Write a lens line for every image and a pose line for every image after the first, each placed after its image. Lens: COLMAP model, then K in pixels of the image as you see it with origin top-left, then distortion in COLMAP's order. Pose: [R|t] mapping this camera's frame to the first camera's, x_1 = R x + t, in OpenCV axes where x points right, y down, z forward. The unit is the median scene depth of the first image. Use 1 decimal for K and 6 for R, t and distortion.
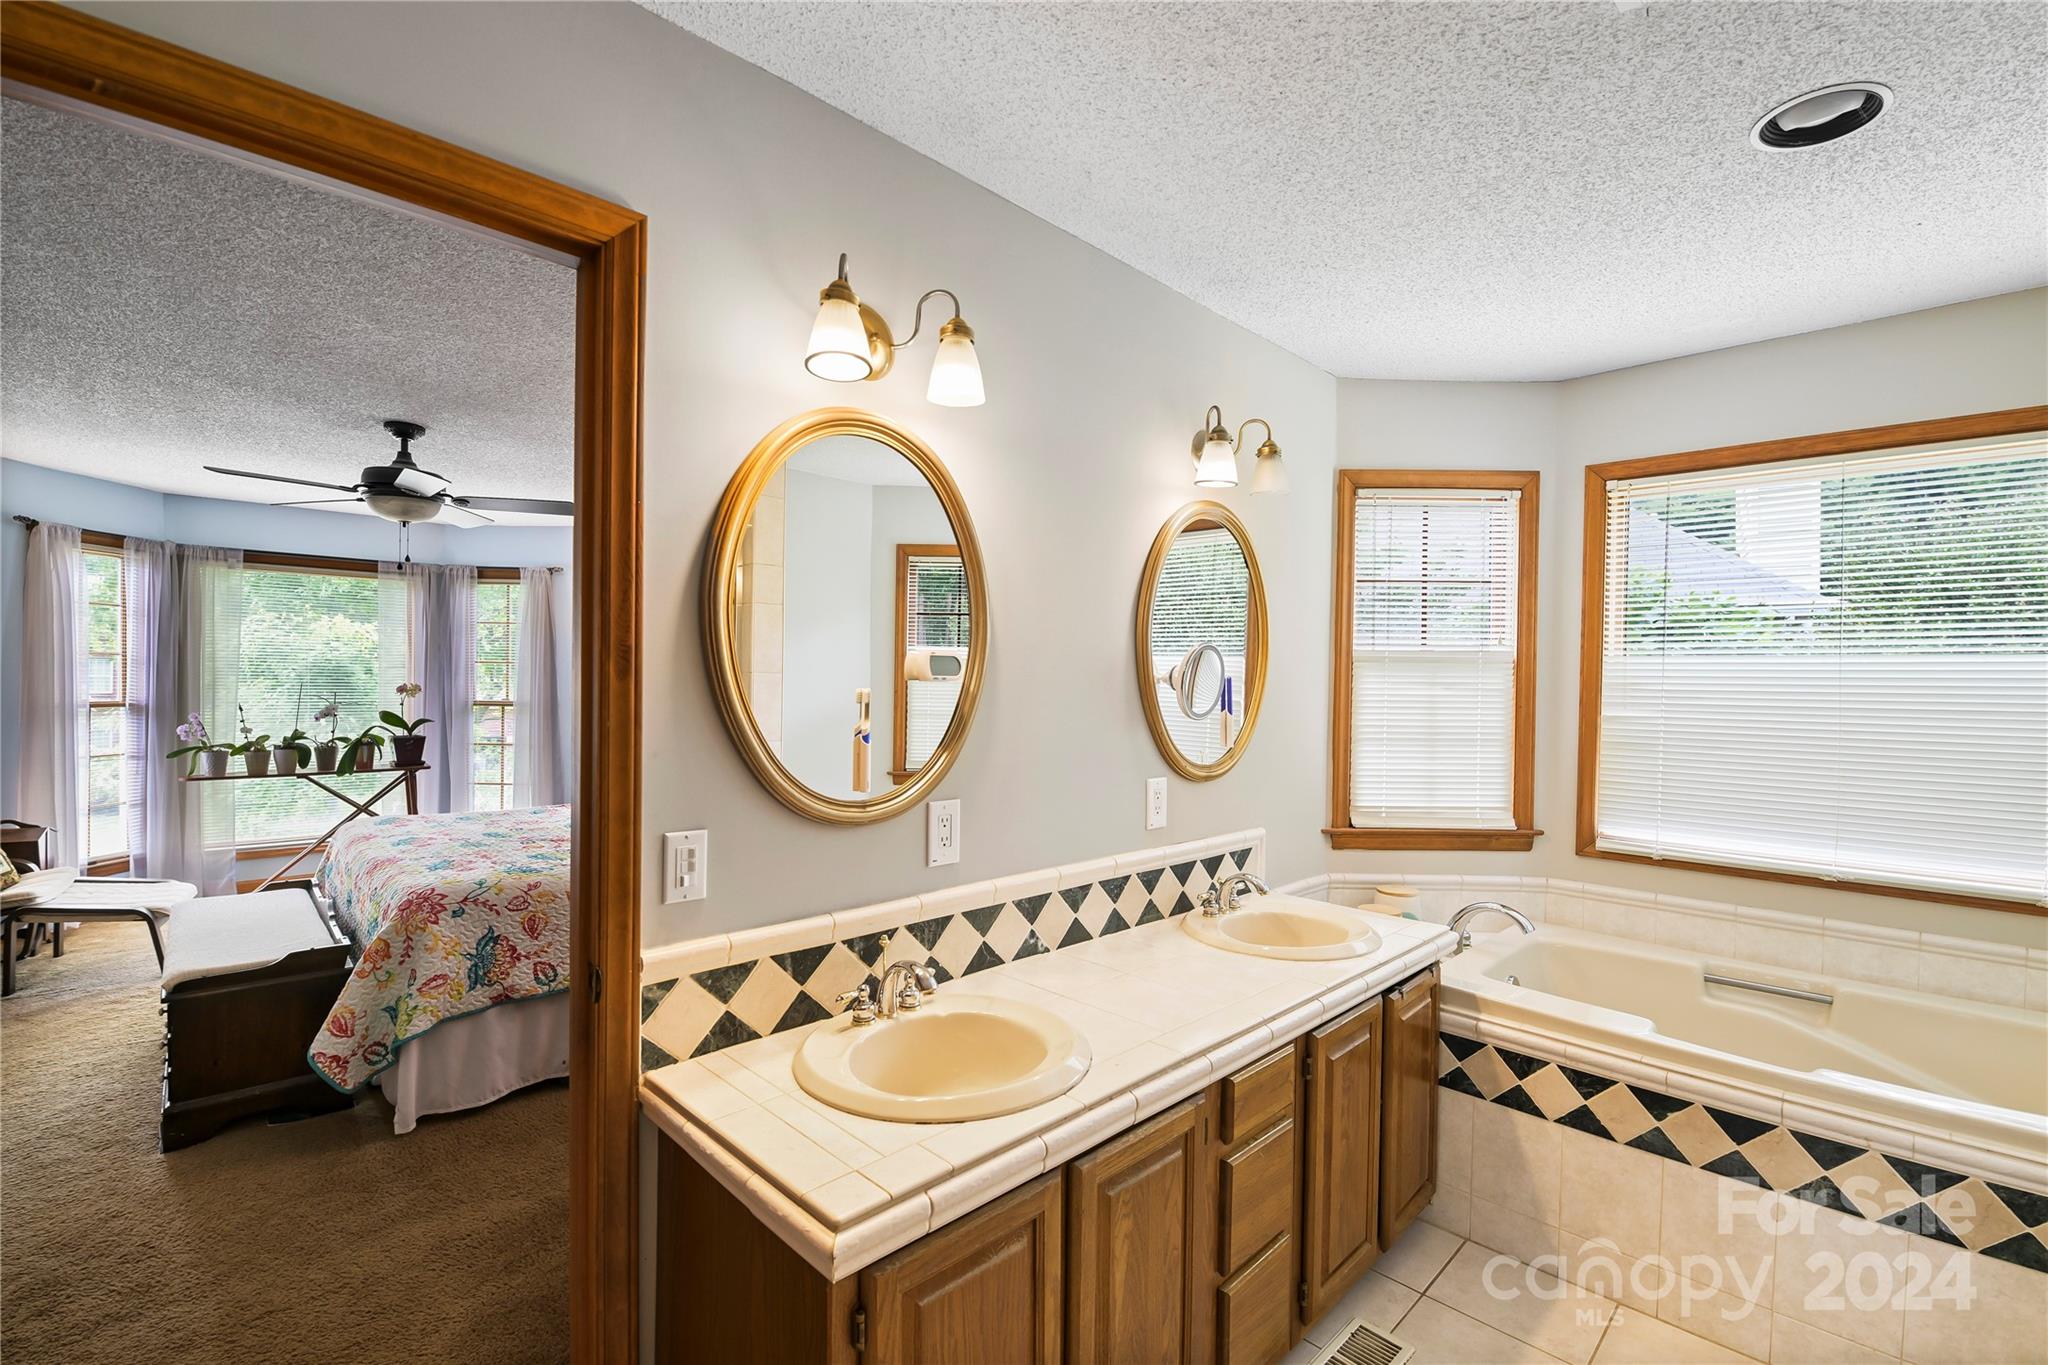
lens RADIAL K [[896.7, 0, 1027.1], [0, 896.7, 686.0], [0, 0, 1]] dist [-0.008493, -0.006663]
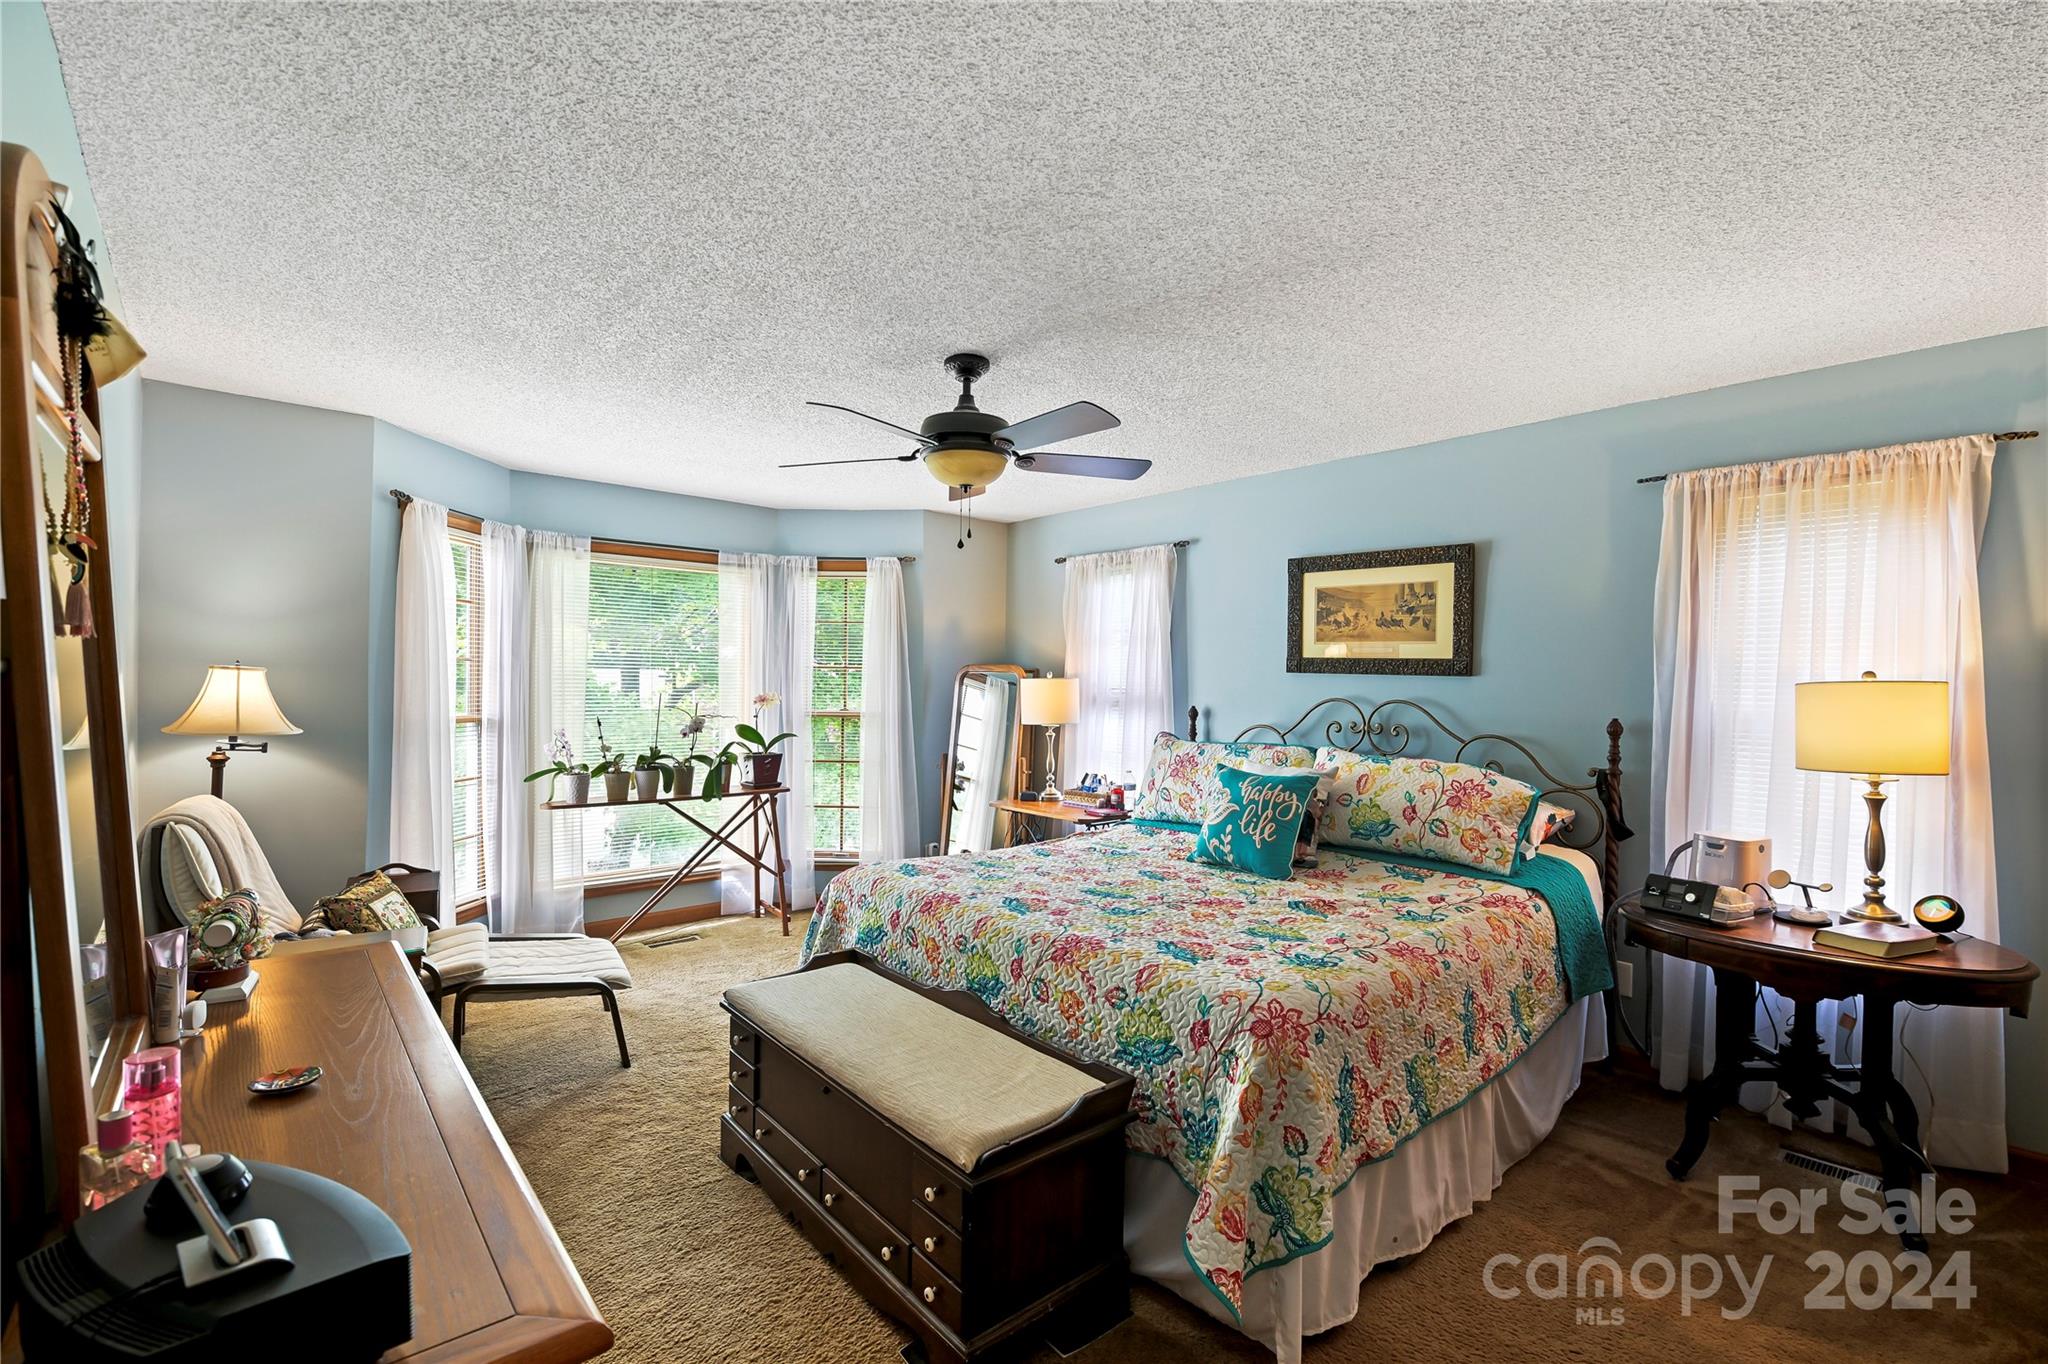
lens RADIAL K [[896.7, 0, 1018.3], [0, 896.7, 687.4], [0, 0, 1]] dist [-0.008493, -0.006663]
pose [[0.998919, -0.001629, -0.046459, -0.438220], [0.001600, 0.999999, -0.000652, -0.006829], [0.046460, 0.000577, 0.998920, 0.161001]]
